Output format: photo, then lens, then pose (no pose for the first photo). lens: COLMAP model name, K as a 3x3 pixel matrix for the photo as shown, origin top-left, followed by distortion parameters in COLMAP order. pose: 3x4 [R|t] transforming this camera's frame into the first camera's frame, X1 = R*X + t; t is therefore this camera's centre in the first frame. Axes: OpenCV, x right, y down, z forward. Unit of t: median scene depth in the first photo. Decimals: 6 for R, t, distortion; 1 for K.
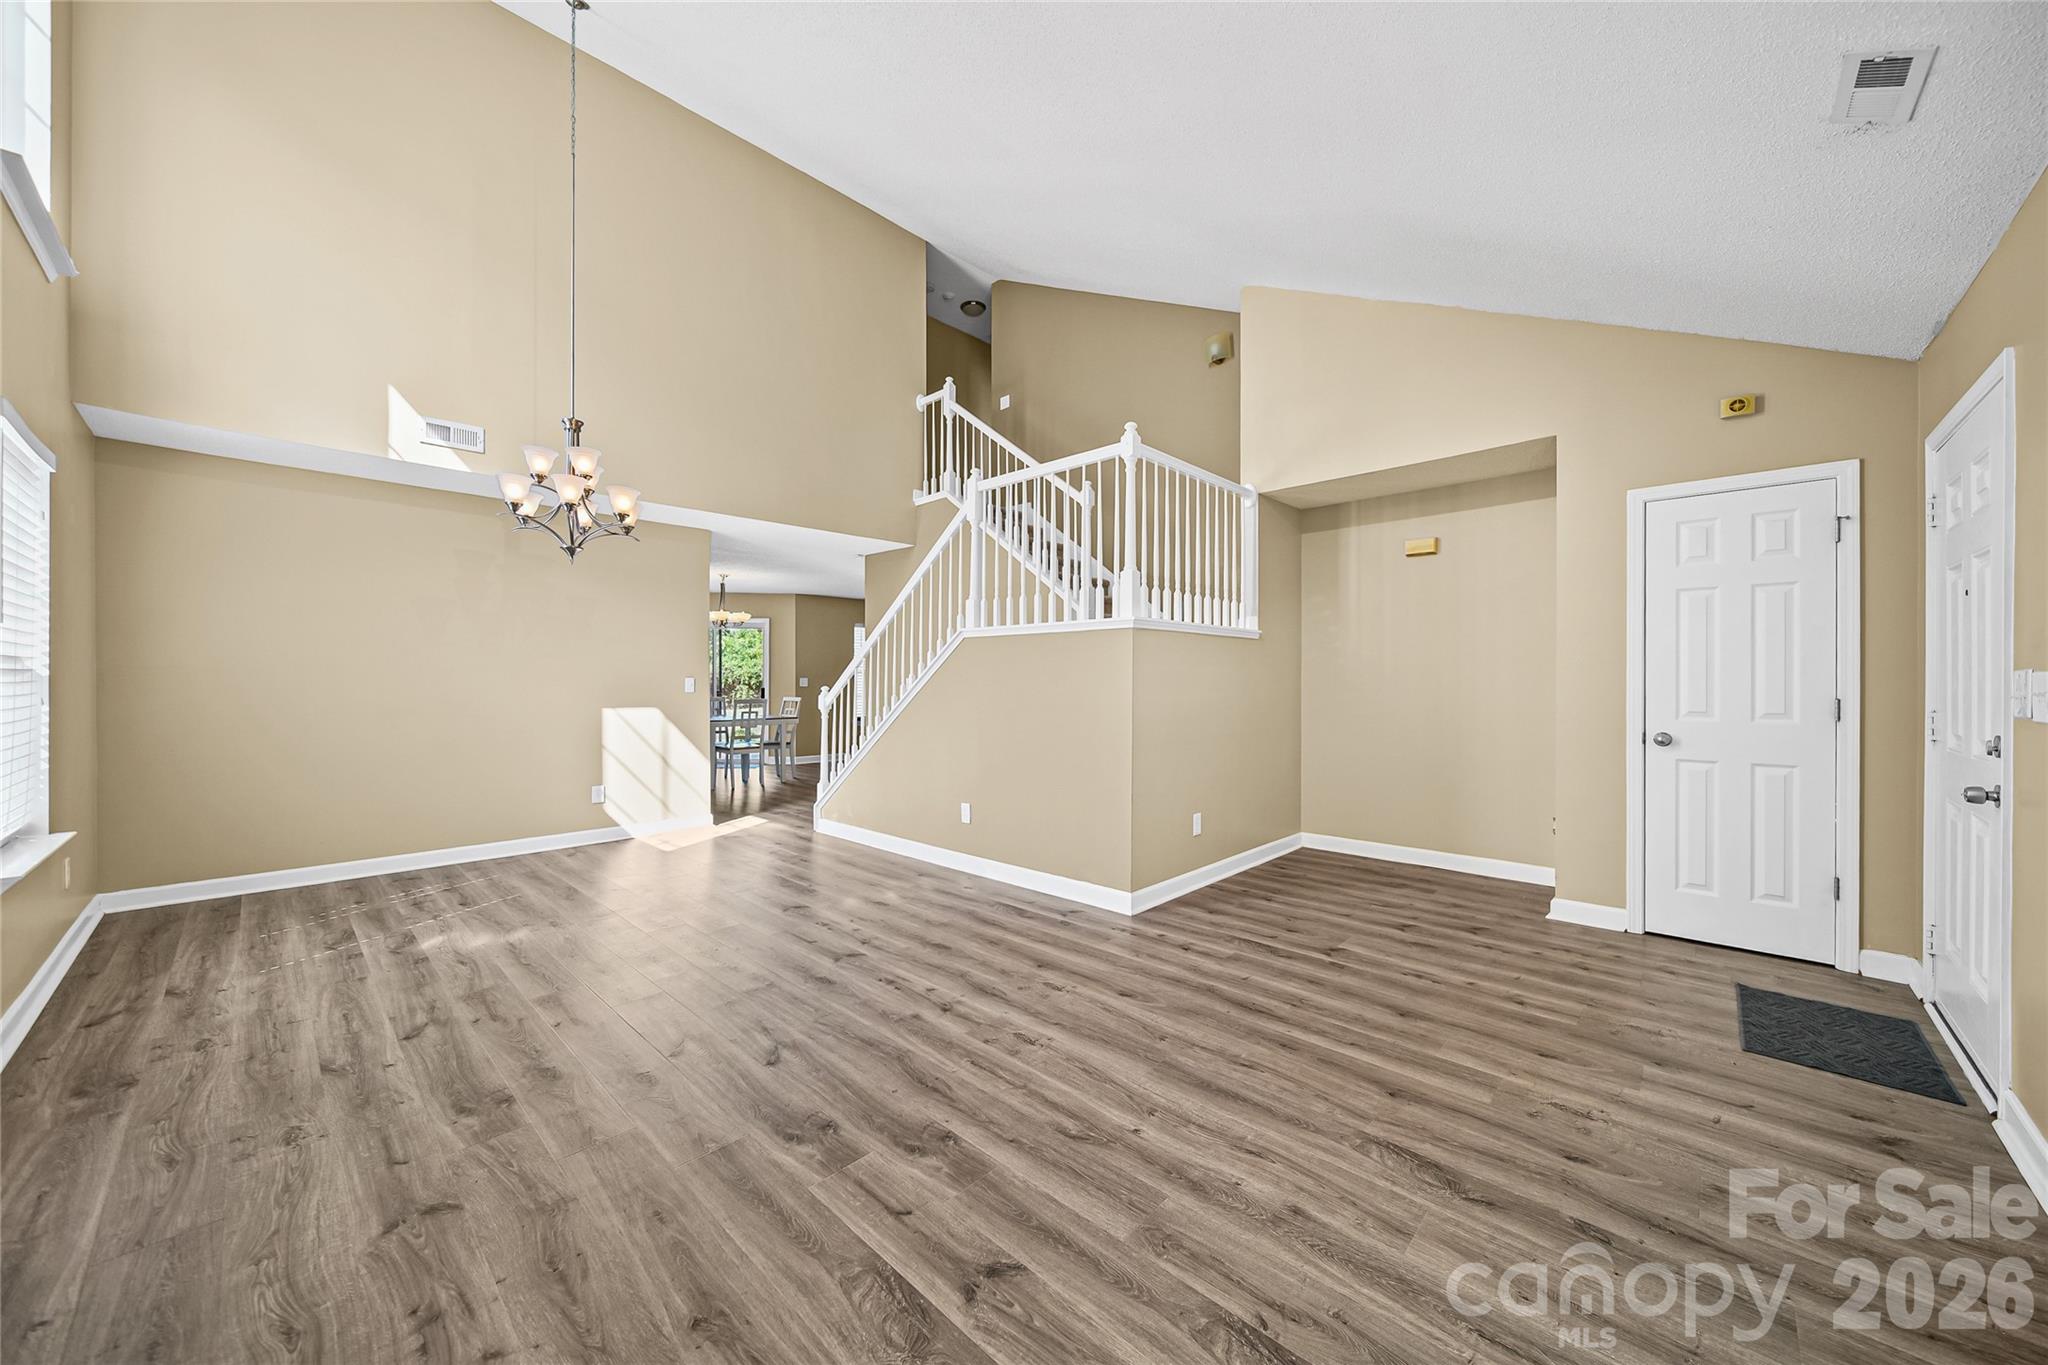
lens RADIAL K [[726.5, 0, 1019.7], [0, 726.5, 679.9], [0, 0, 1]] dist [-0.001346, -0.000499]
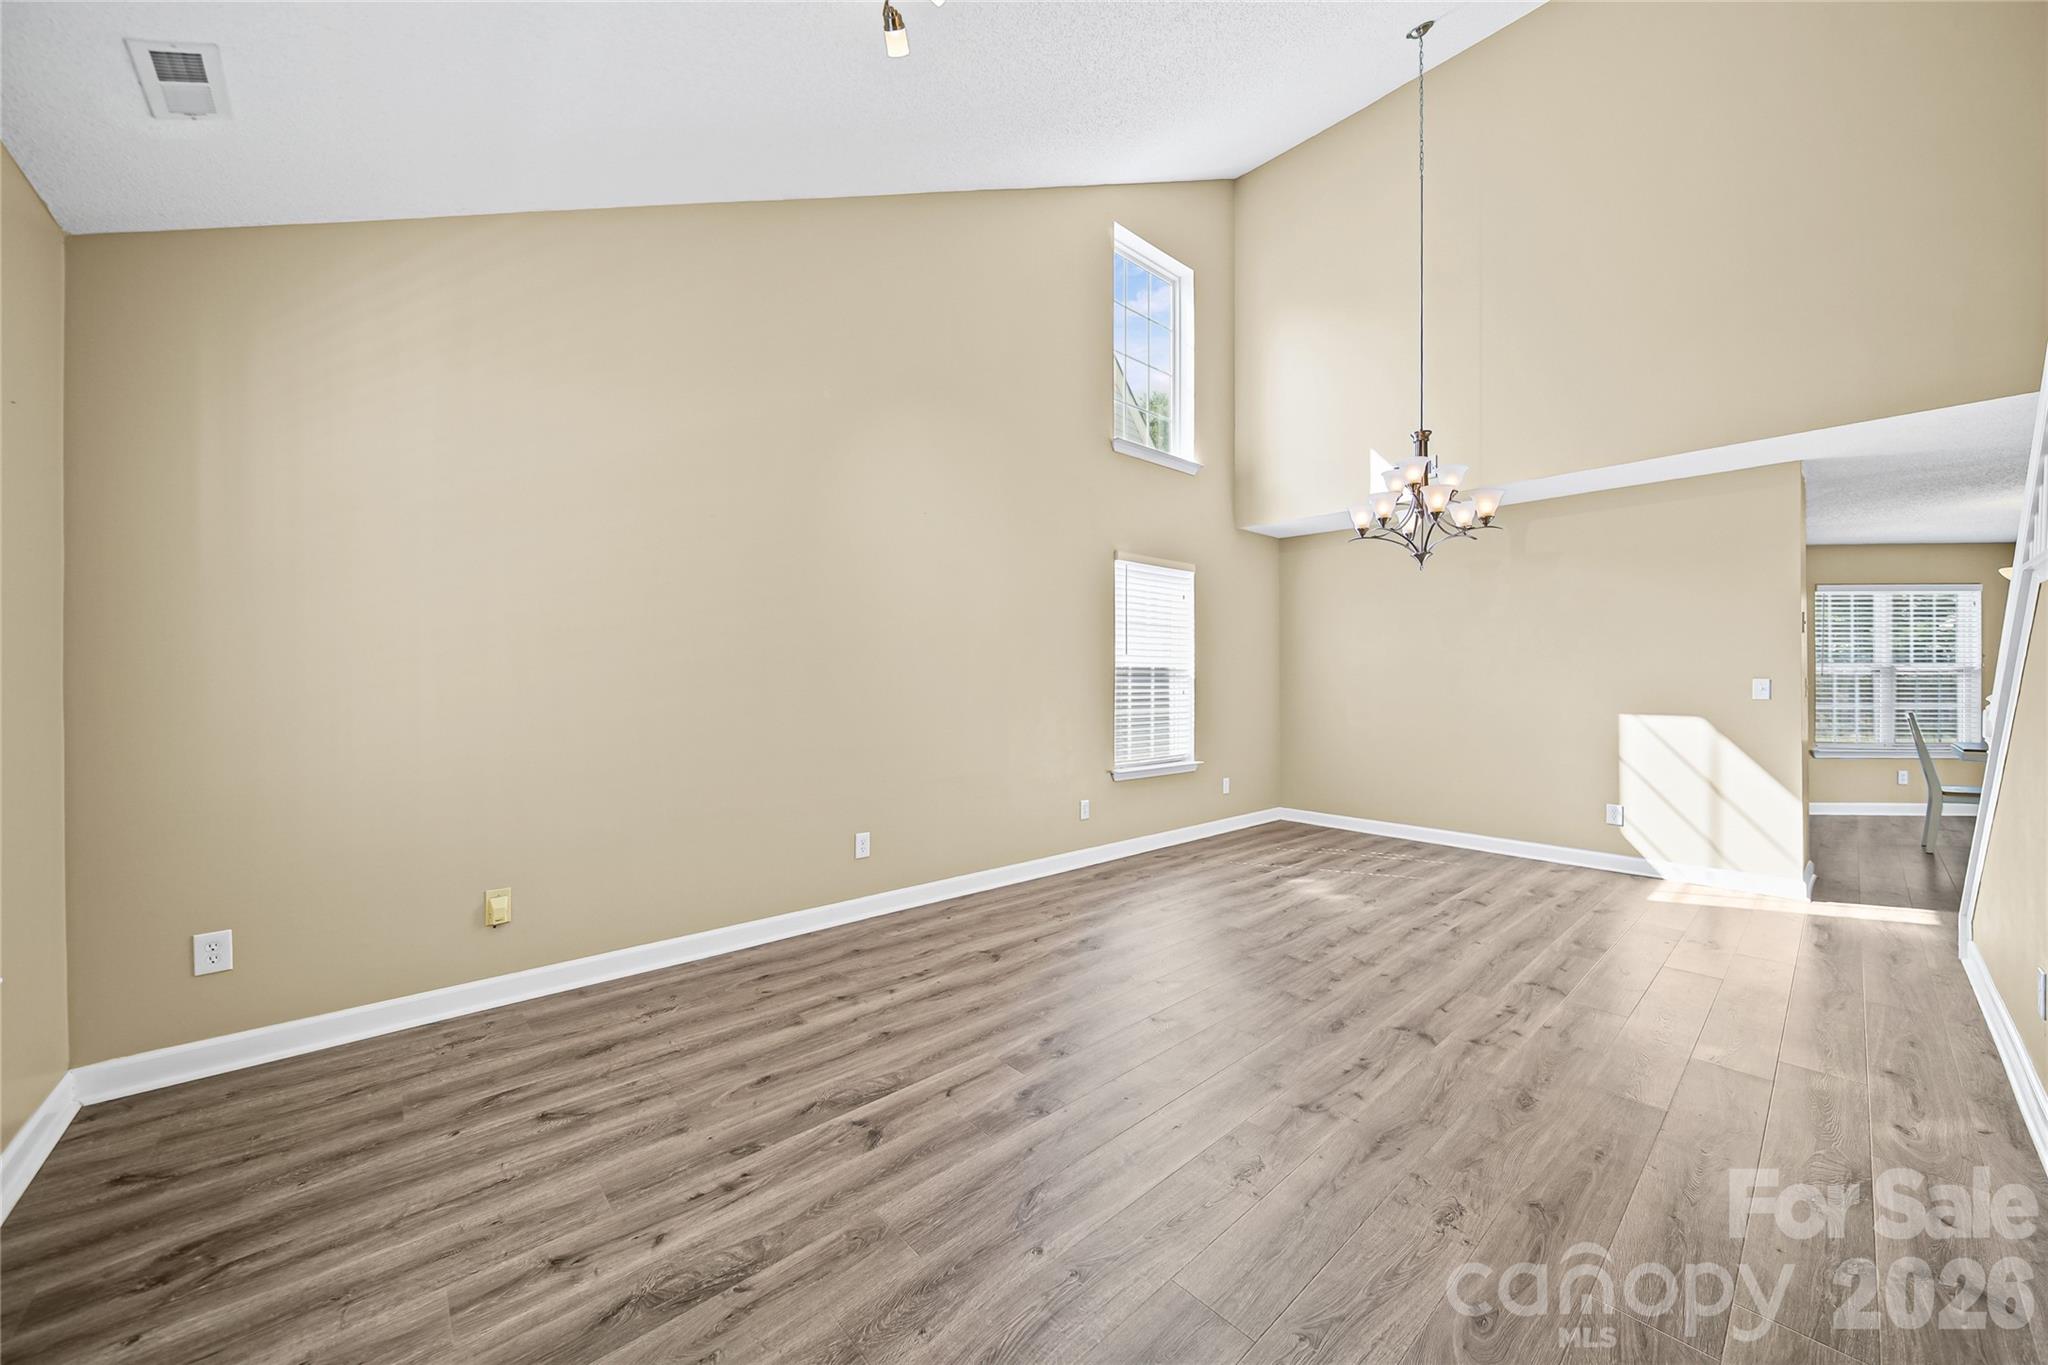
lens RADIAL K [[741.5, 0, 1028.7], [0, 741.5, 631.0], [0, 0, 1]] dist [-0.002475, -0.000054]
pose [[-0.081269, -0.067733, -0.994388, 0.808317], [-0.001080, 0.997694, -0.067870, 0.004771], [0.996692, -0.004442, -0.081154, 0.850514]]
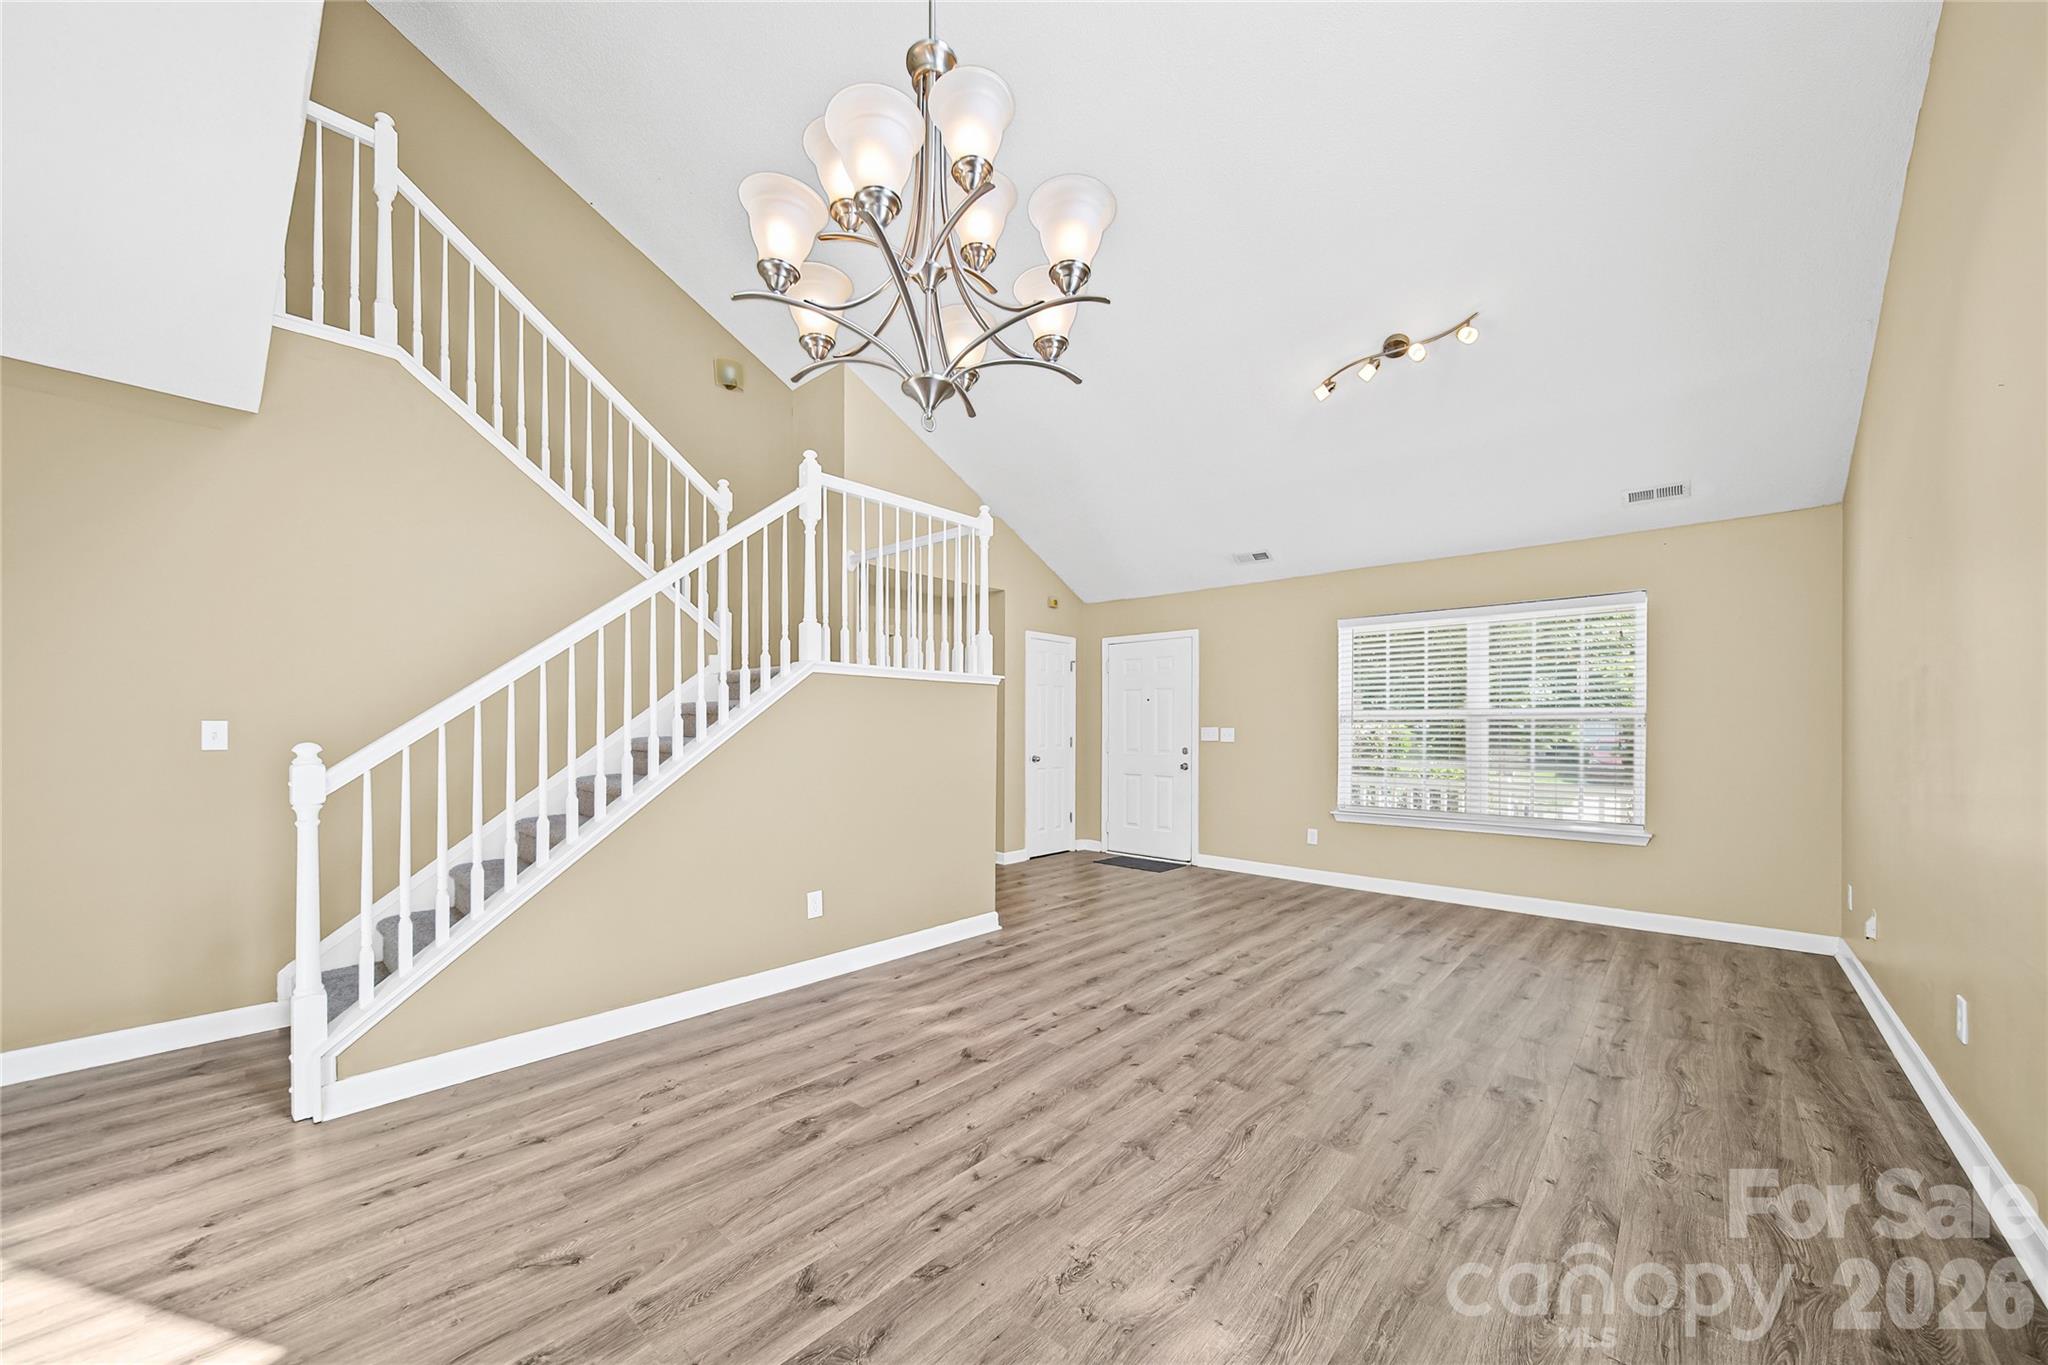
lens RADIAL K [[744.2, 0, 1015.5], [0, 744.2, 721.5], [0, 0, 1]] dist [0.001792, -0.000069]
pose [[-0.018450, 0.008676, 0.999792, -1.631389], [-0.005205, 0.999948, -0.008773, -0.001448], [-0.999816, -0.005365, -0.018404, 1.545387]]
